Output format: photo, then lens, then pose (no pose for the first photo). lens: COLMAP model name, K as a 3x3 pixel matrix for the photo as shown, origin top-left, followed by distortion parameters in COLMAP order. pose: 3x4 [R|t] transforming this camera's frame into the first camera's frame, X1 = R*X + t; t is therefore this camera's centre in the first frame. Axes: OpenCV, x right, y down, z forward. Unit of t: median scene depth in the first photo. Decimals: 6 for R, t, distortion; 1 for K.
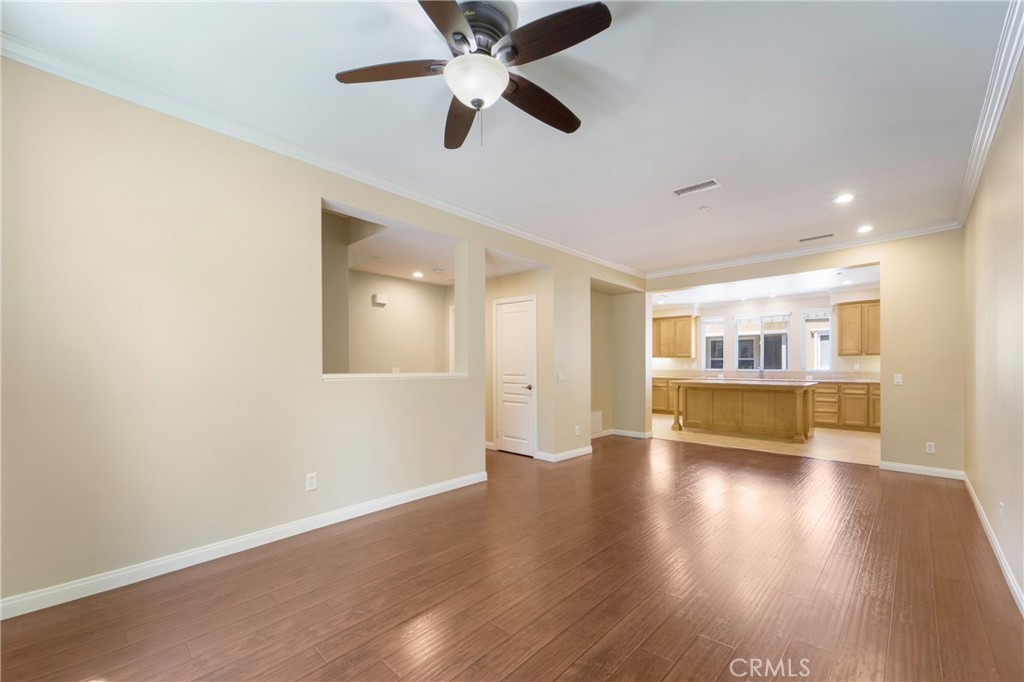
lens RADIAL K [[425.5, 0, 543.2], [0, 425.5, 382.0], [0, 0, 1]] dist [0.004425, -0.001243]
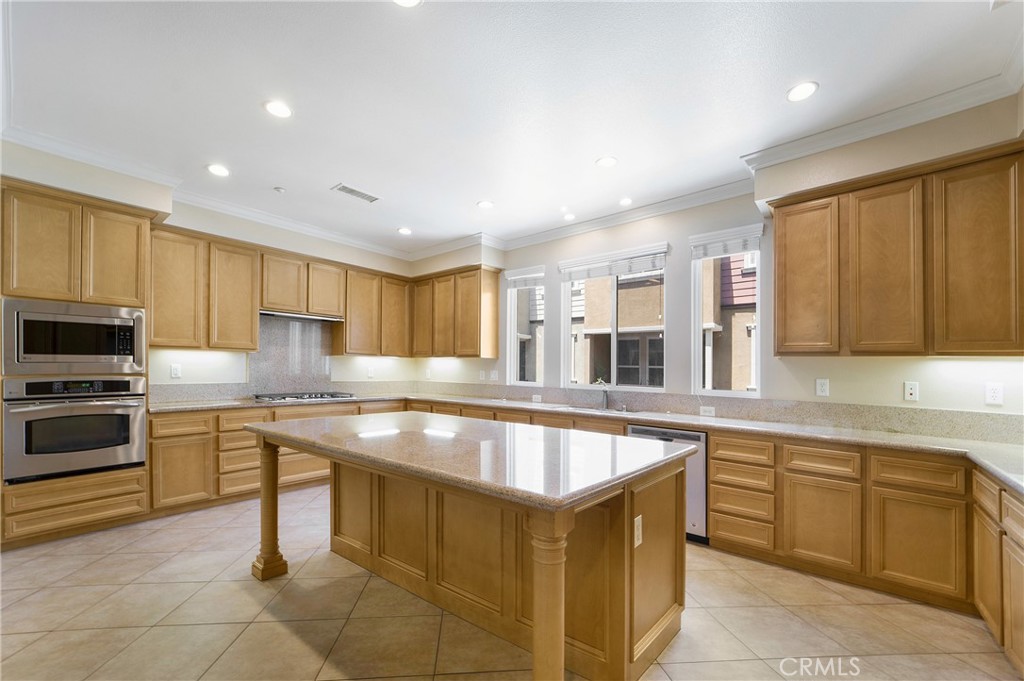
lens RADIAL K [[425.0, 0, 544.7], [0, 425.0, 375.7], [0, 0, 1]] dist [-0.001664, -0.000103]
pose [[0.998275, 0.021651, 0.054575, 0.484565], [-0.020011, 0.999337, -0.030411, -0.030617], [-0.055197, 0.029266, 0.998046, 0.663465]]
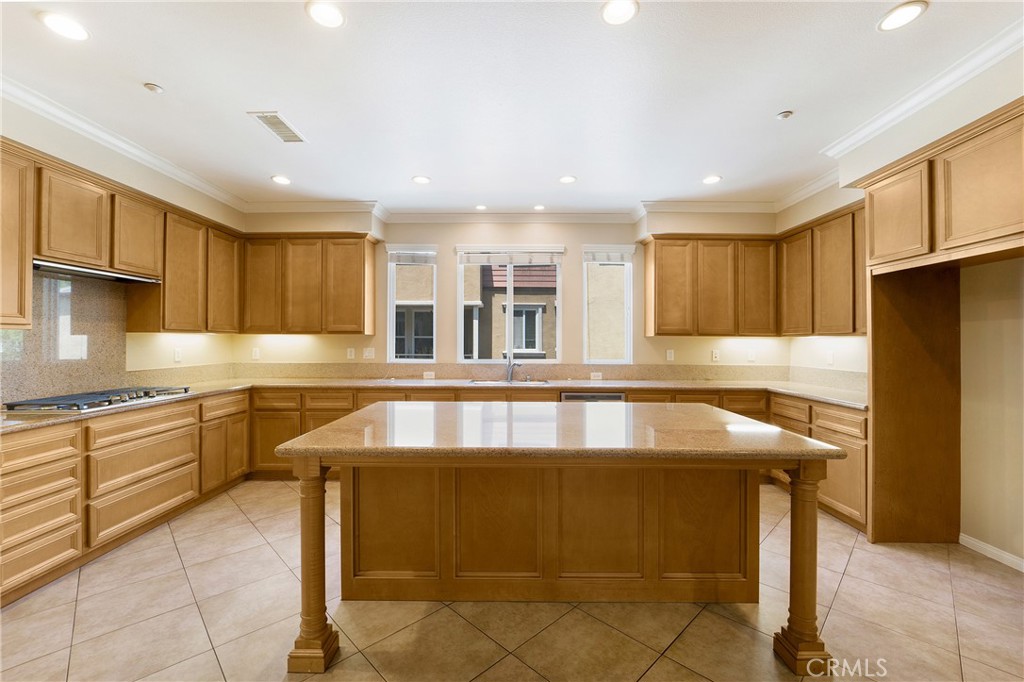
lens RADIAL K [[395.0, 0, 510.3], [0, 395.0, 327.2], [0, 0, 1]] dist [-0.012090, 0.000142]
pose [[0.739674, 0.028235, 0.672373, 0.237880], [0.022041, 0.997567, -0.066139, -0.043615], [-0.672604, 0.063741, 0.737252, 0.759046]]
